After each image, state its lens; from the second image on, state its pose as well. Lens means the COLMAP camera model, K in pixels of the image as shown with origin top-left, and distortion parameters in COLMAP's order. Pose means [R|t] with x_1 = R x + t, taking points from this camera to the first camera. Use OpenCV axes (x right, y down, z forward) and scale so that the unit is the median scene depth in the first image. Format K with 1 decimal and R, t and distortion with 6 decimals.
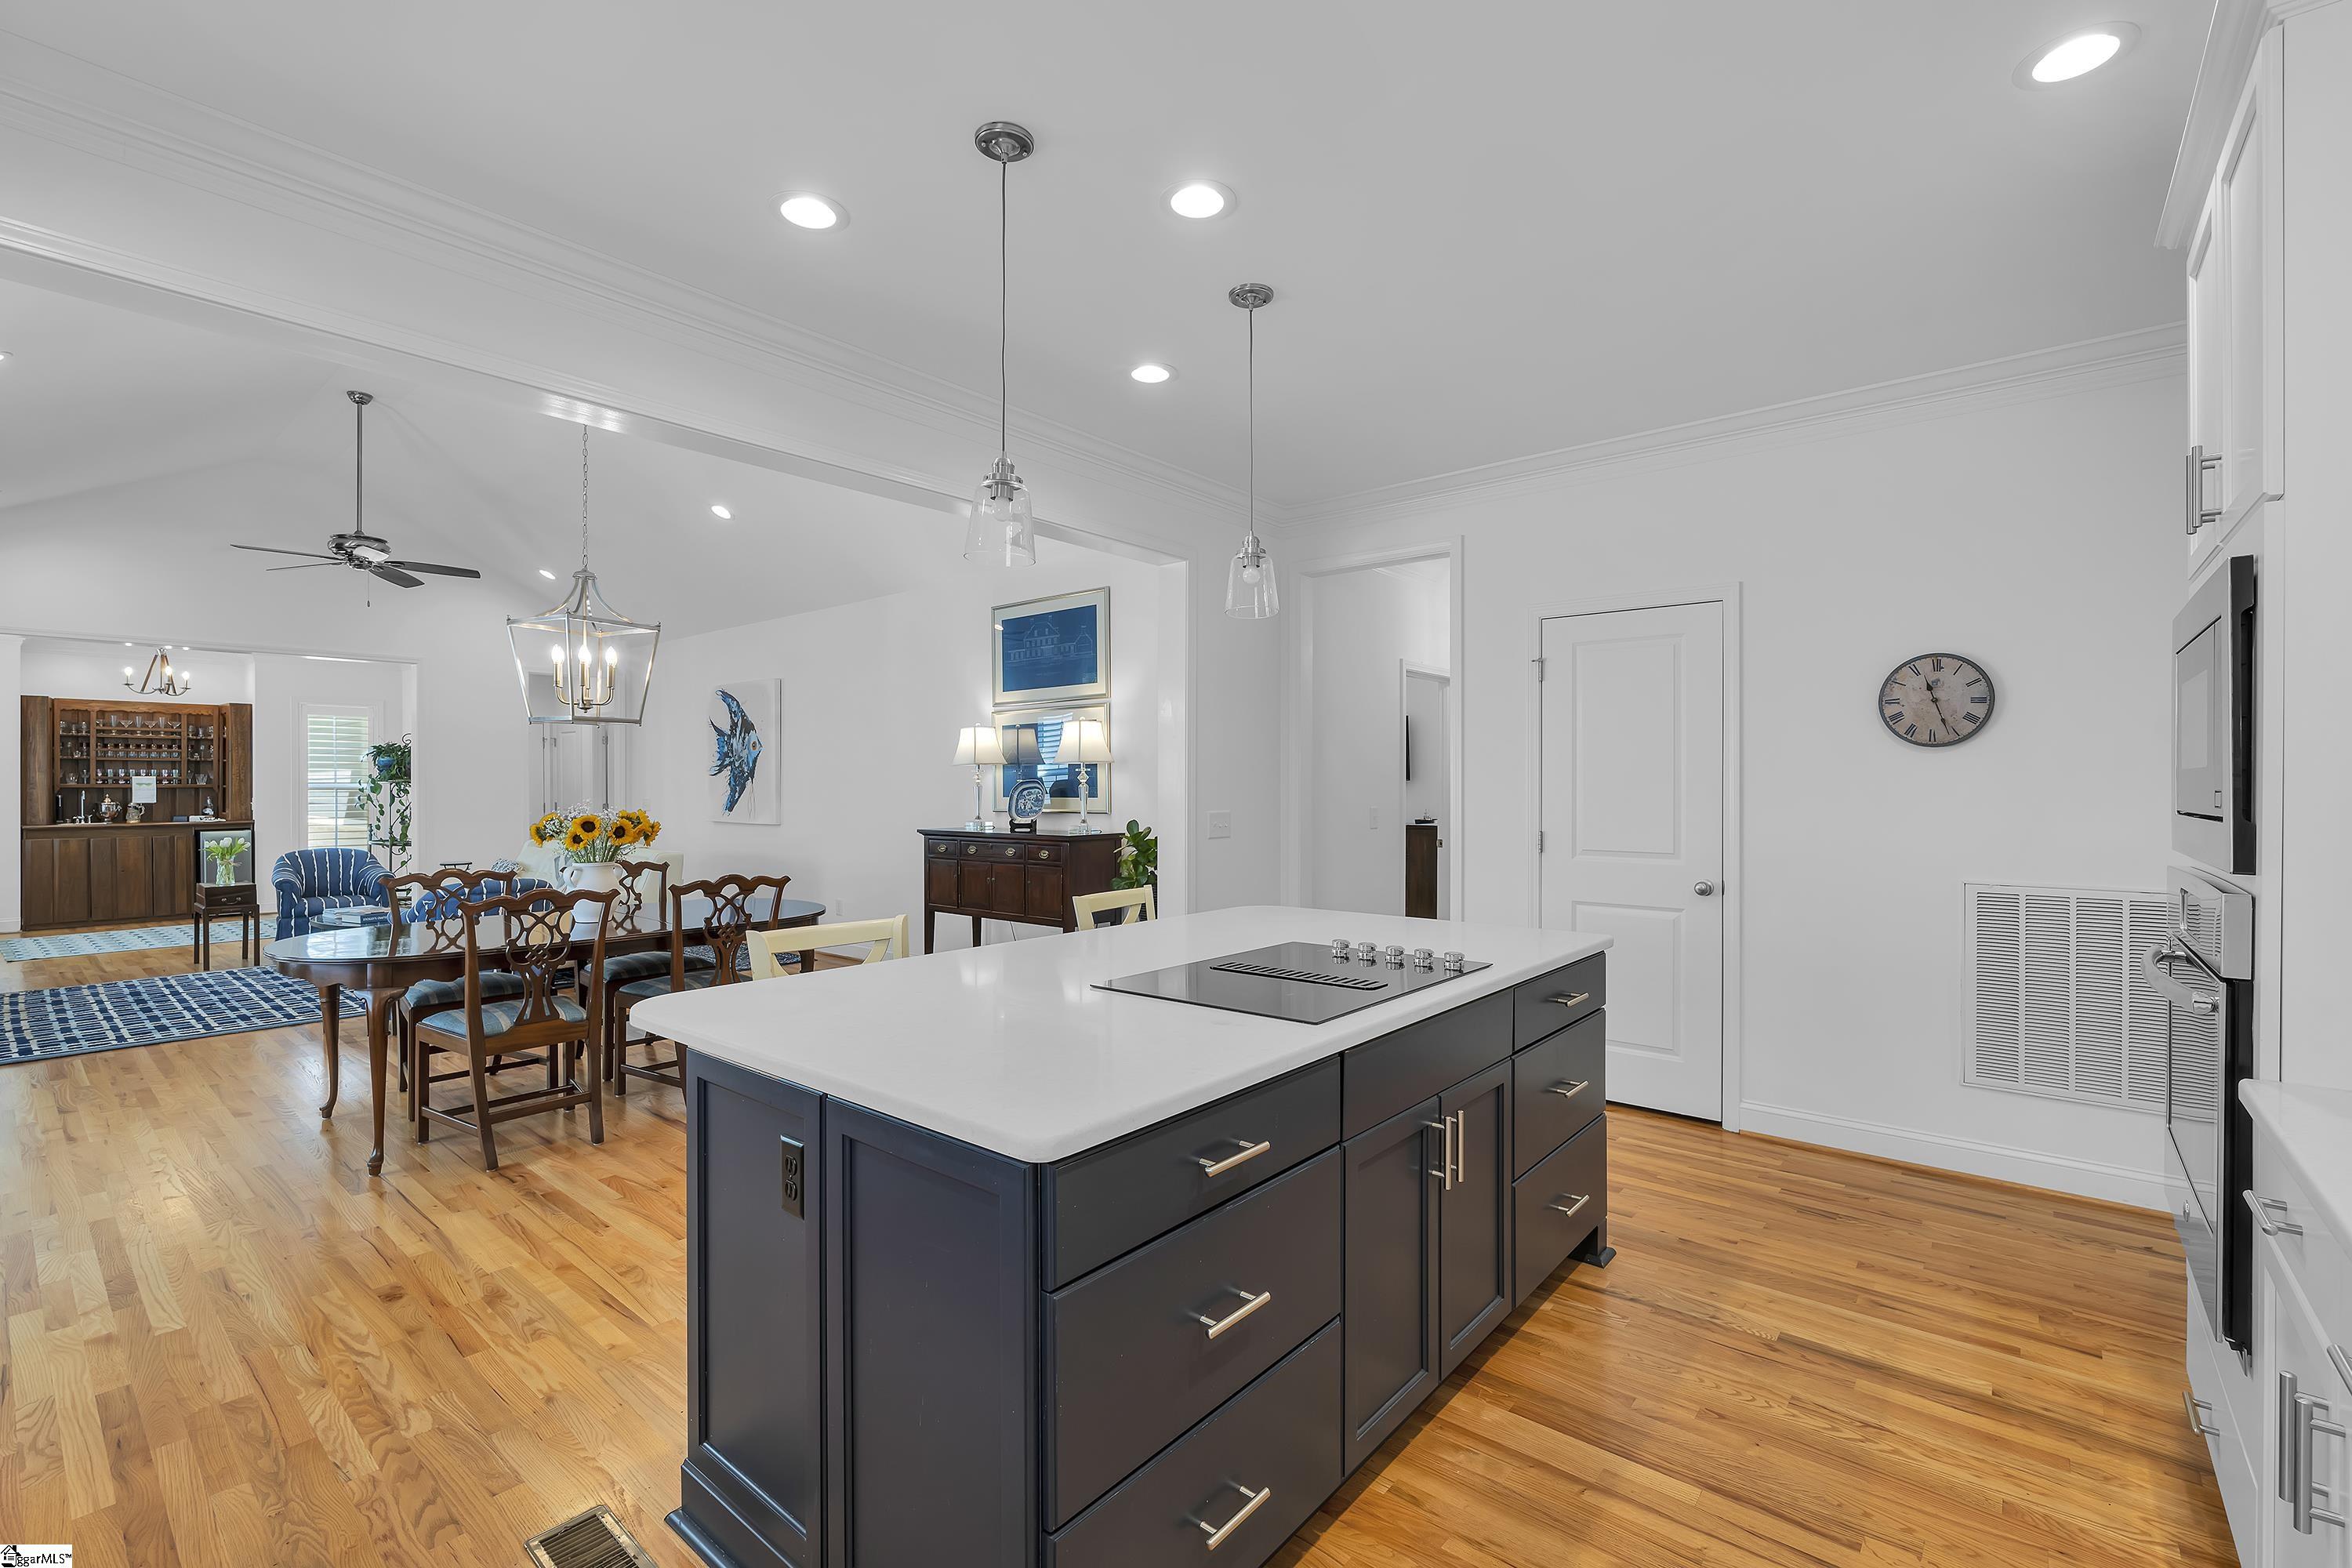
lens RADIAL K [[1026.0, 0, 1170.2], [0, 1026.0, 791.3], [0, 0, 1]] dist [-0.003305, 0.000033]
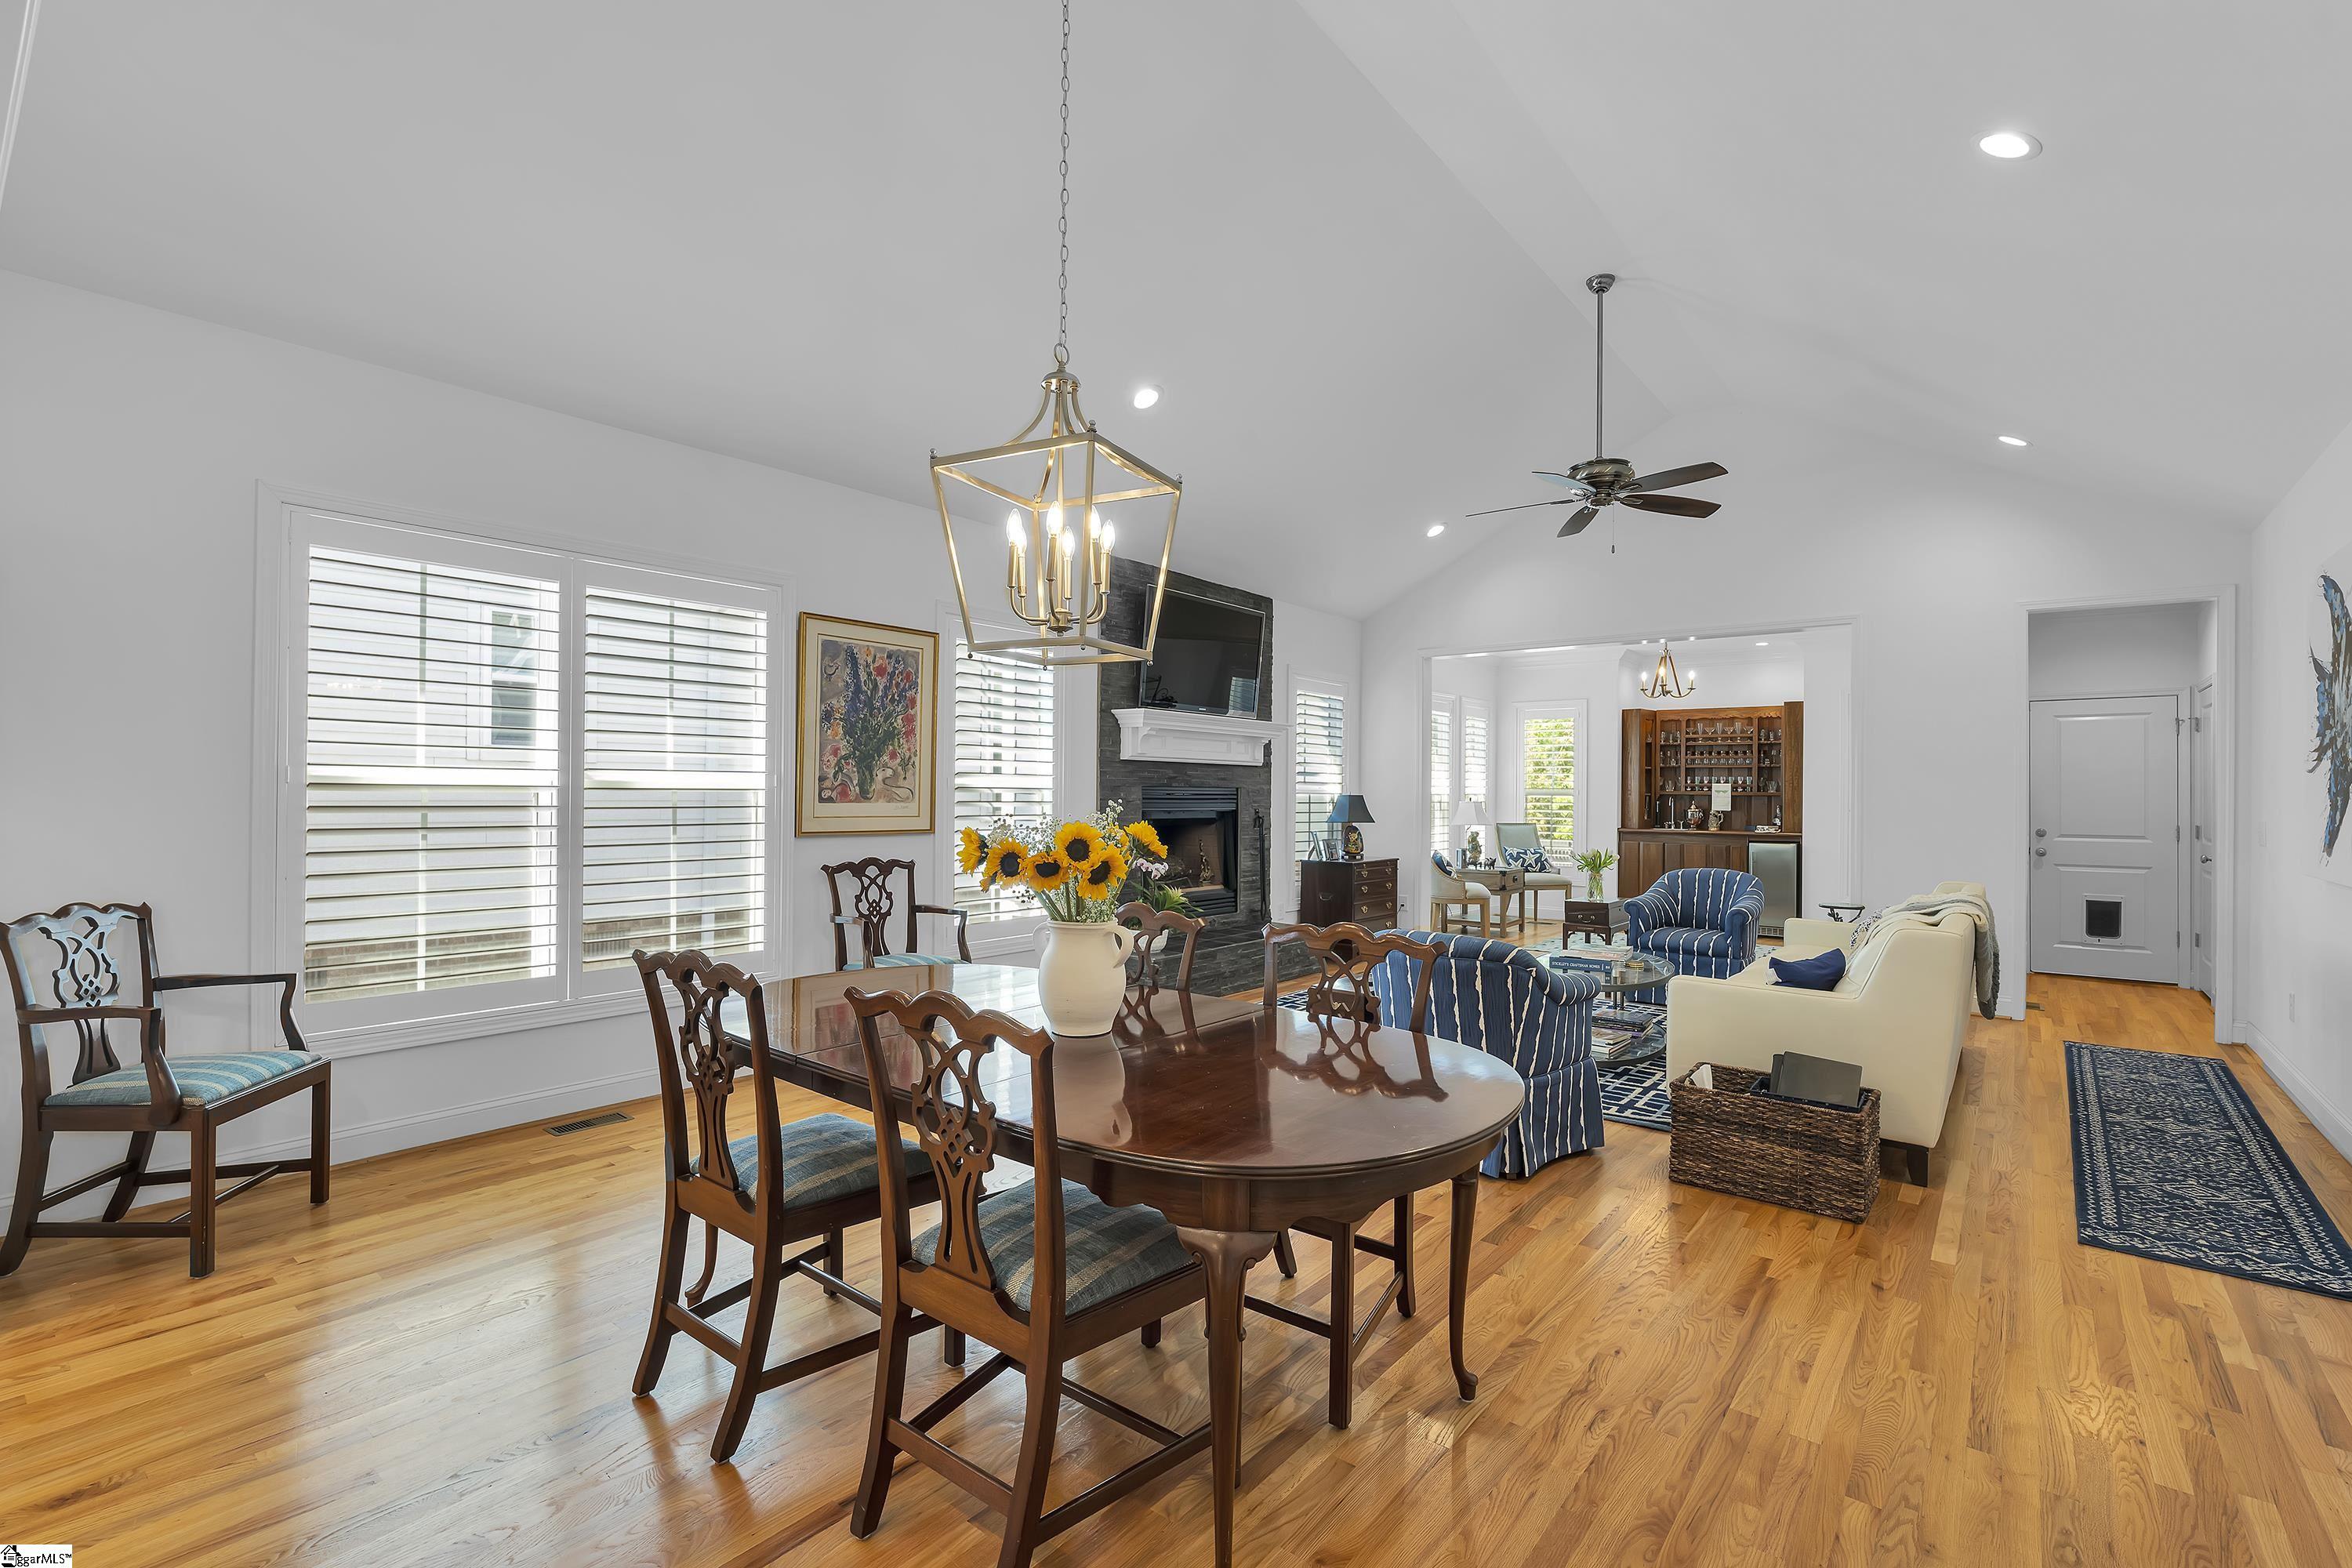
lens RADIAL K [[1049.6, 0, 1162.9], [0, 1049.6, 786.9], [0, 0, 1]] dist [-0.013838, 0.000134]
pose [[0.011611, -0.003001, -0.999928, -0.008109], [-0.016769, 0.999854, -0.003196, 0.000682], [0.999792, 0.016805, 0.011559, 0.469997]]
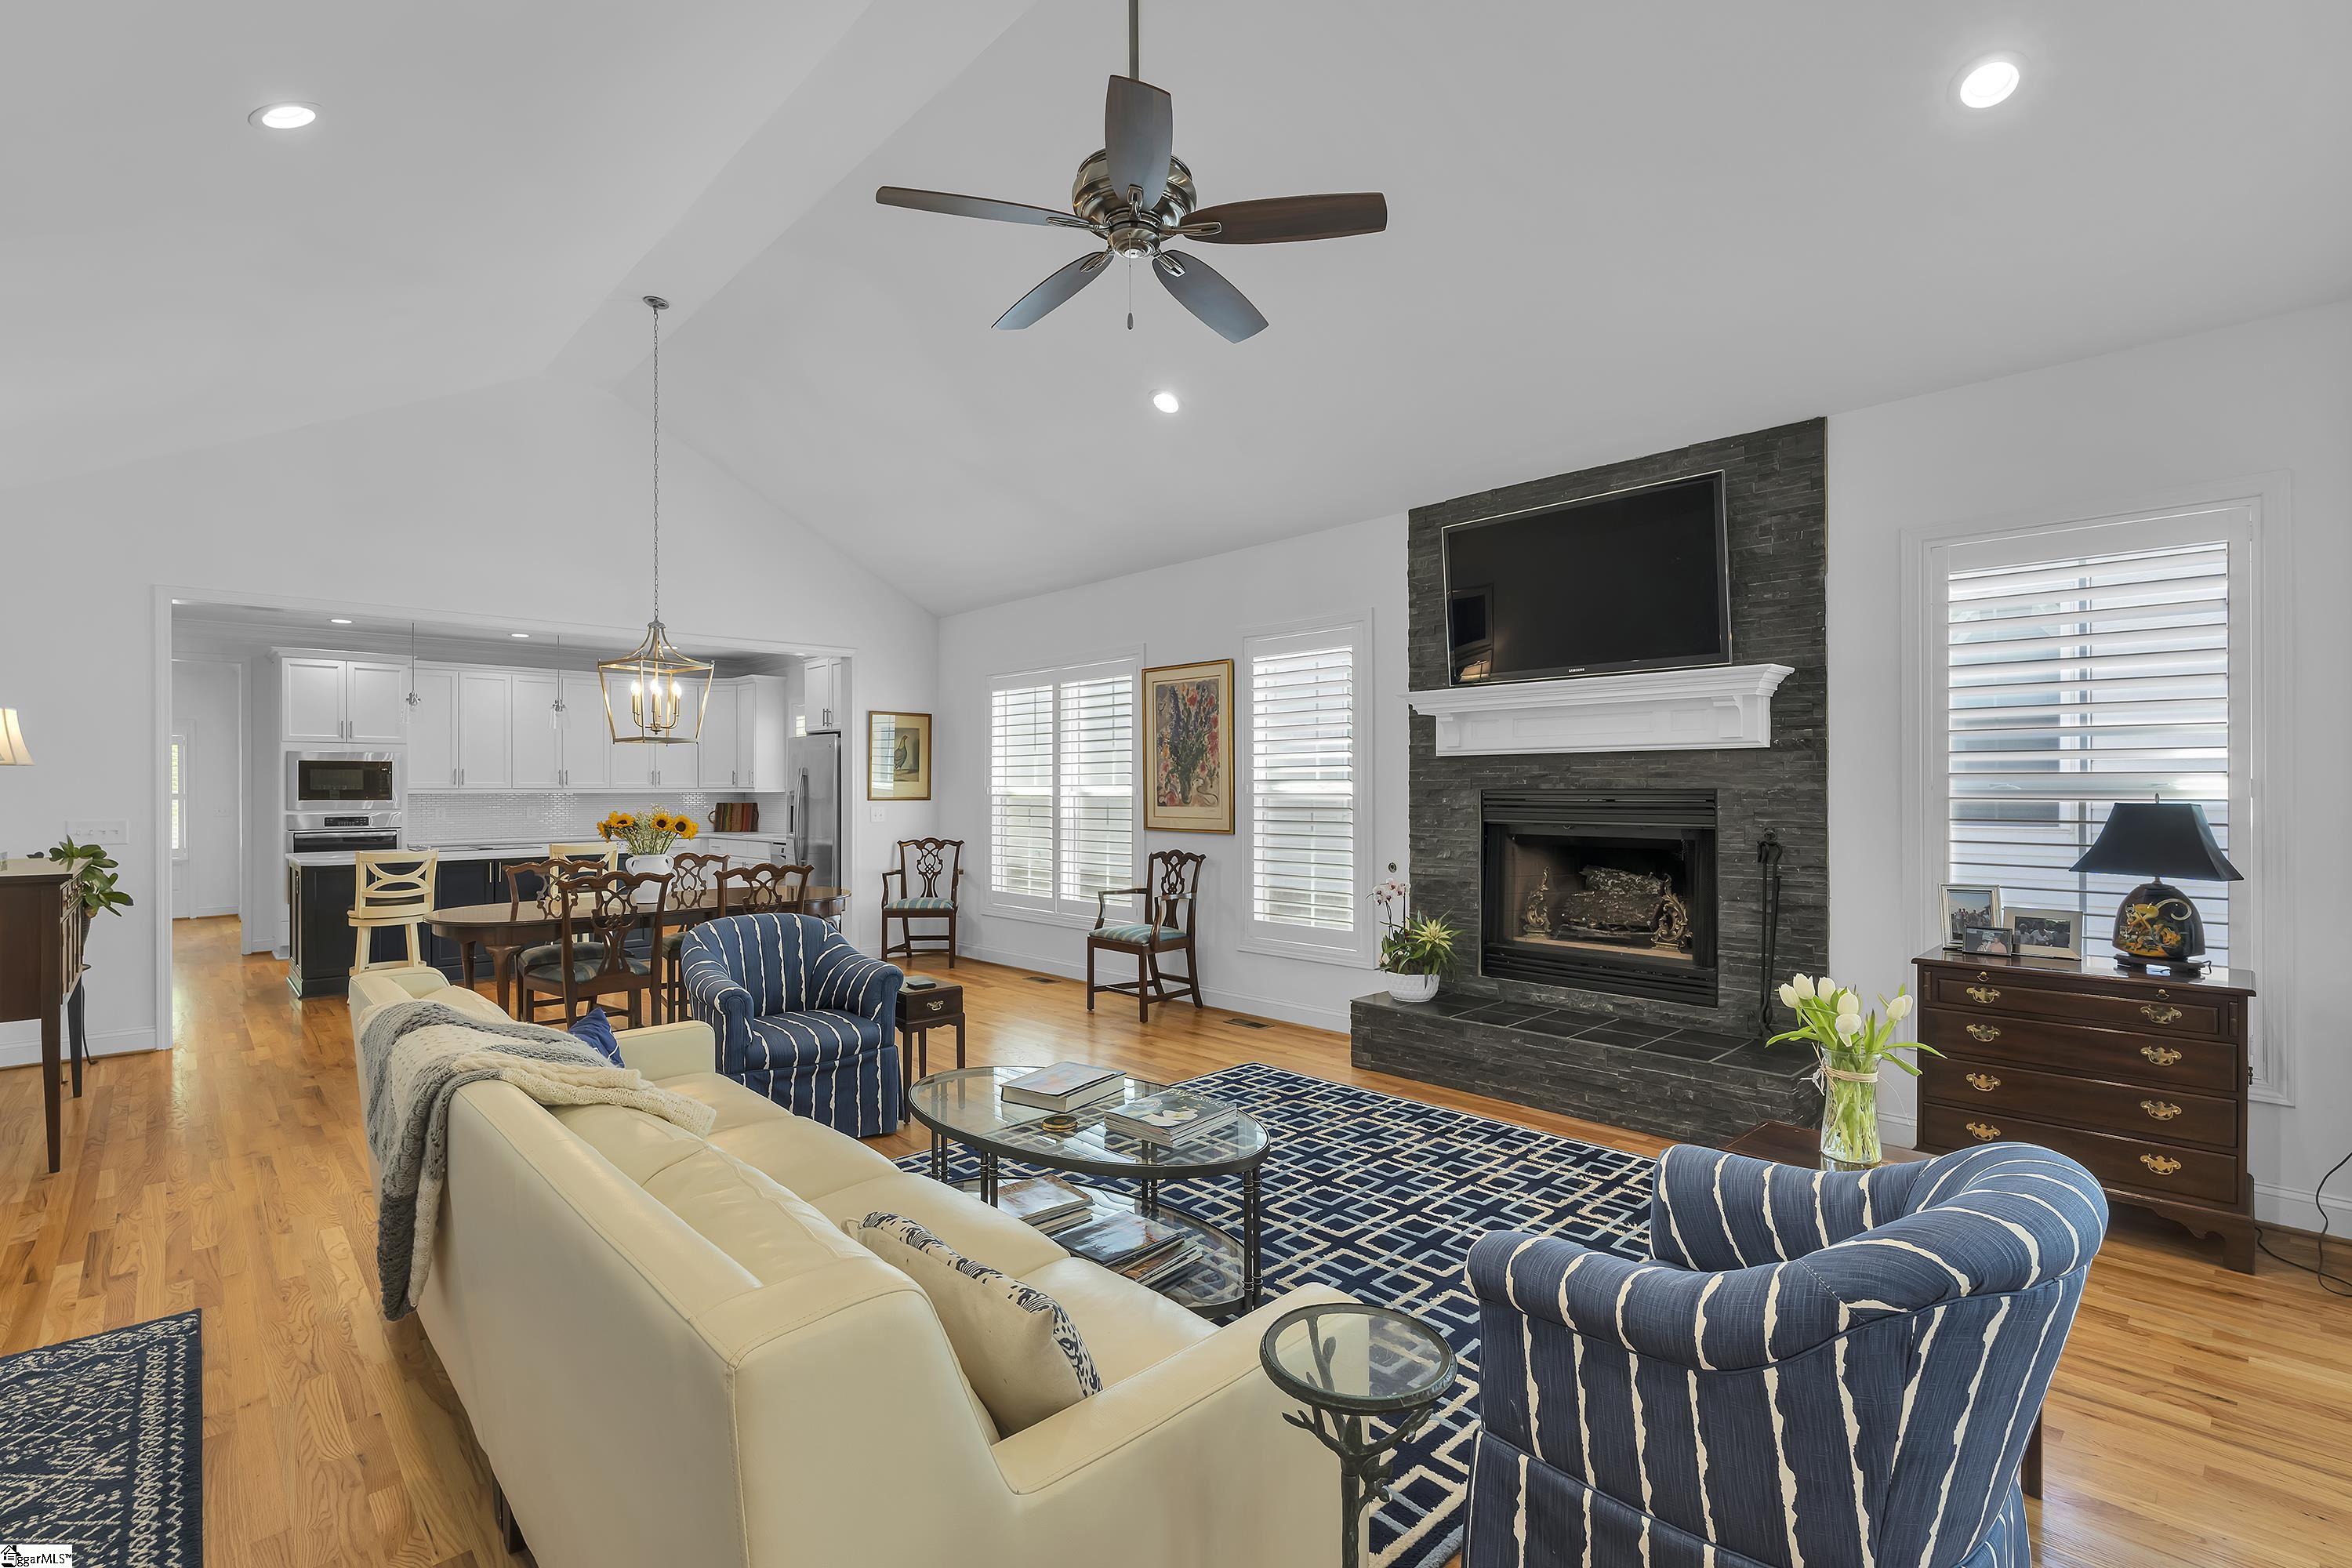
lens RADIAL K [[1075.5, 0, 1185.5], [0, 1075.5, 789.0], [0, 0, 1]] dist [-0.001948, 0.000424]
pose [[-0.994127, 0.005130, 0.108101, -0.600503], [0.006048, 0.999948, 0.008163, -0.007261], [-0.108054, 0.008769, -0.994106, 0.998288]]
